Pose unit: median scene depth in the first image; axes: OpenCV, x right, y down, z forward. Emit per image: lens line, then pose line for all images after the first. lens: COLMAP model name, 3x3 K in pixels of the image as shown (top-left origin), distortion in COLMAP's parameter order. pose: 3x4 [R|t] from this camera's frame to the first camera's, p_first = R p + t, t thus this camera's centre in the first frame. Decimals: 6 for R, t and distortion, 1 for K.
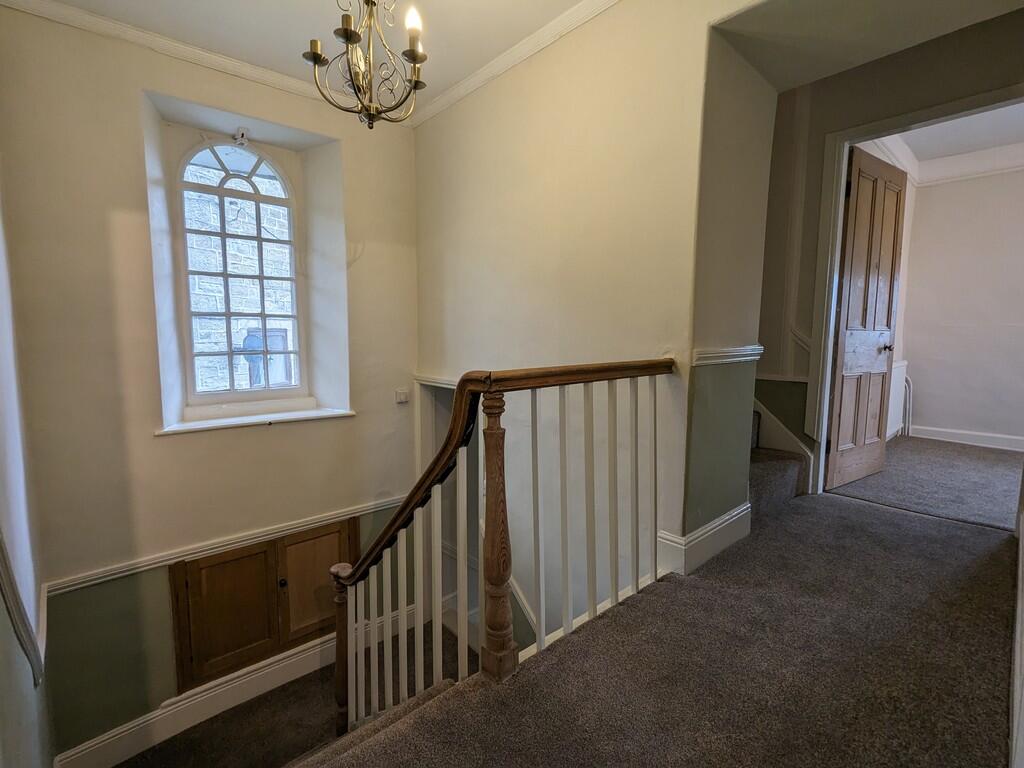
lens RADIAL K [[479.0, 0, 510.3], [0, 479.0, 383.5], [0, 0, 1]] dist [-0.002411, 0.000081]
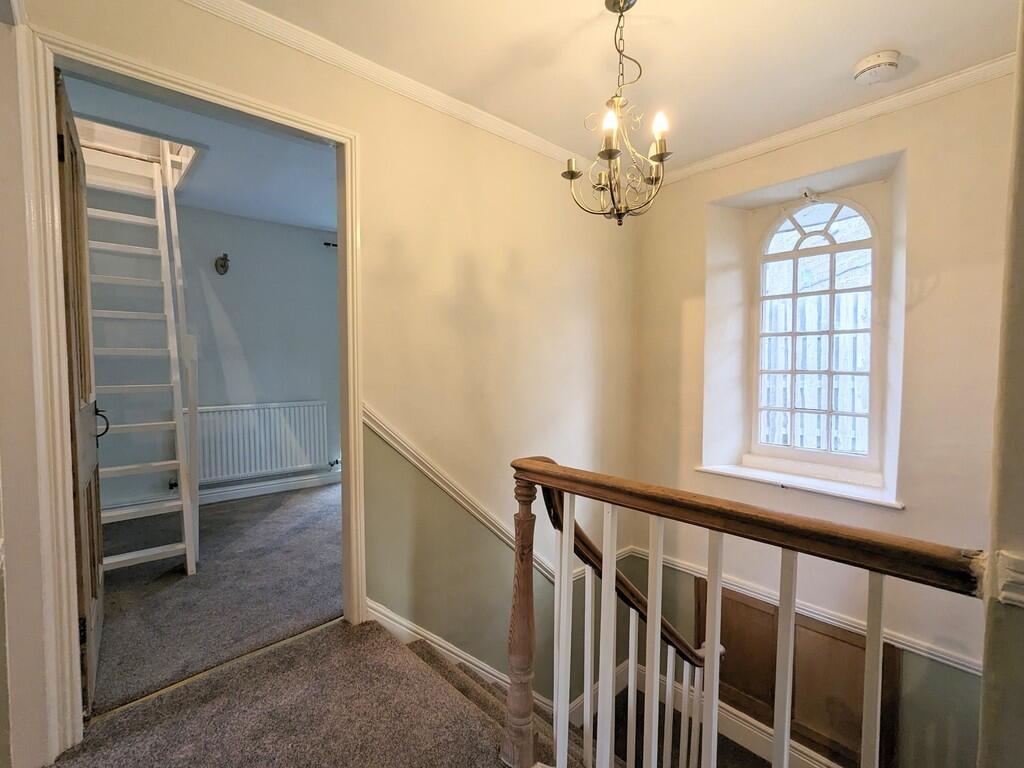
lens RADIAL K [[479.0, 0, 512.7], [0, 479.0, 385.5], [0, 0, 1]] dist [-0.002411, 0.000081]
pose [[-0.002017, 0.043527, -0.999050, 0.437634], [-0.104641, 0.993558, 0.043499, -0.100102], [0.994508, 0.104629, 0.002551, 0.416571]]
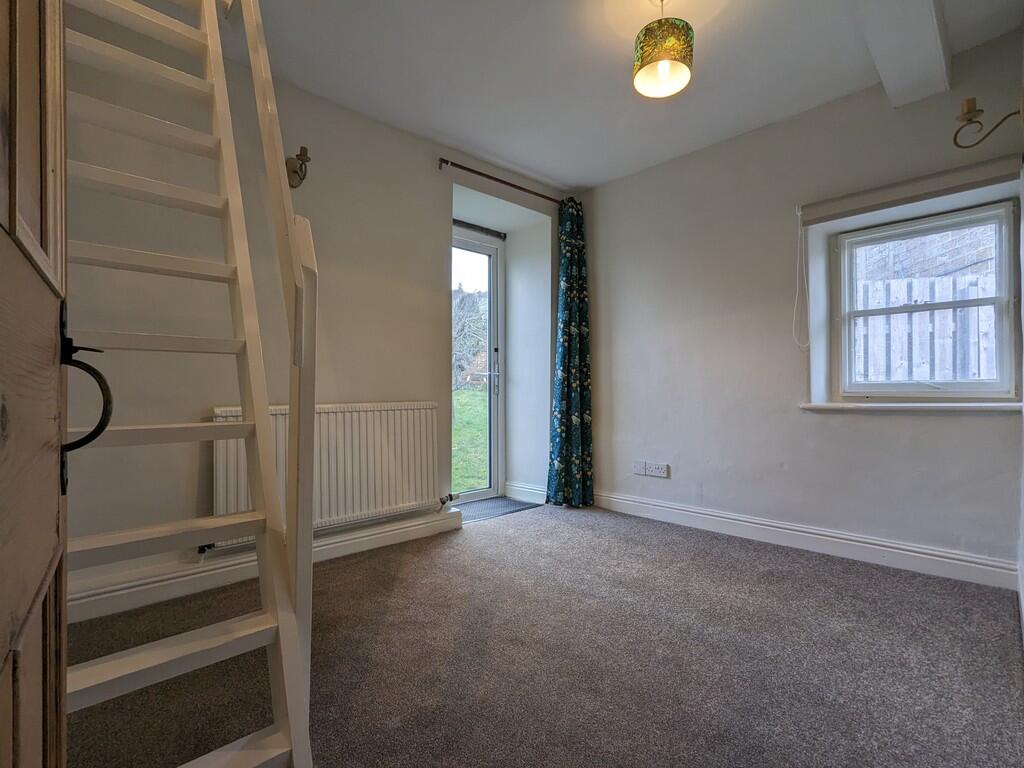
lens RADIAL K [[479.0, 0, 510.0], [0, 479.0, 383.6], [0, 0, 1]] dist [-0.002411, 0.000081]
pose [[0.022844, -0.007822, -0.999708, 0.285258], [-0.105649, 0.994351, -0.010194, -0.061972], [0.994141, 0.105851, 0.021888, 0.286823]]
